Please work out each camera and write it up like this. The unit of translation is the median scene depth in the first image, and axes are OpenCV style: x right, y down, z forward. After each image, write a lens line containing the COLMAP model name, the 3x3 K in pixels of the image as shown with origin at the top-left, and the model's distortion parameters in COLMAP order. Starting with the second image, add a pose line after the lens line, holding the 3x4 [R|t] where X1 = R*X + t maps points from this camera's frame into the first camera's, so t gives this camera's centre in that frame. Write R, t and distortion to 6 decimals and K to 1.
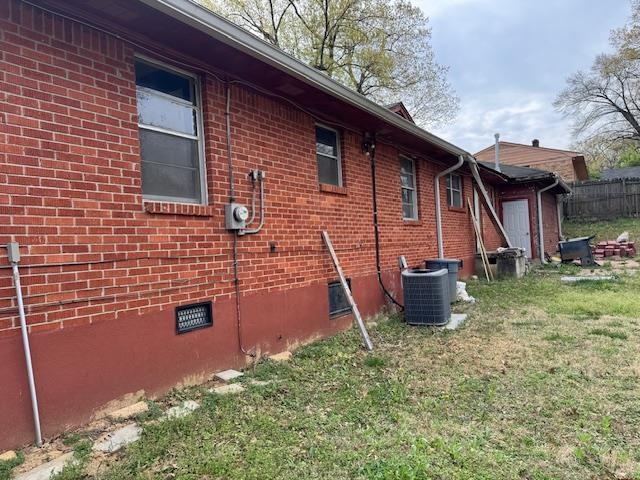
lens RADIAL K [[581.2, 0, 237.2], [0, 581.2, 238.8], [0, 0, 1]] dist [0.077183, -0.089303]
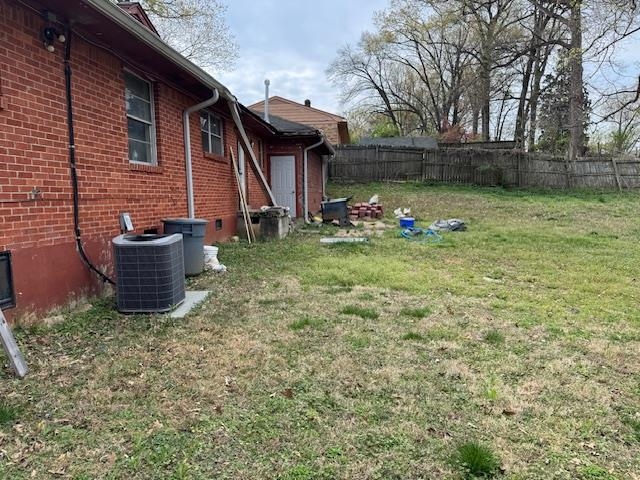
lens RADIAL K [[456.0, 0, 320.0], [0, 456.0, 240.0], [0, 0, 1]] dist [0.005057, -0.001270]
pose [[0.887213, 0.001429, 0.461357, 0.199396], [-0.049018, 0.994627, 0.091184, -0.001118], [-0.458748, -0.103514, 0.882516, 0.333121]]
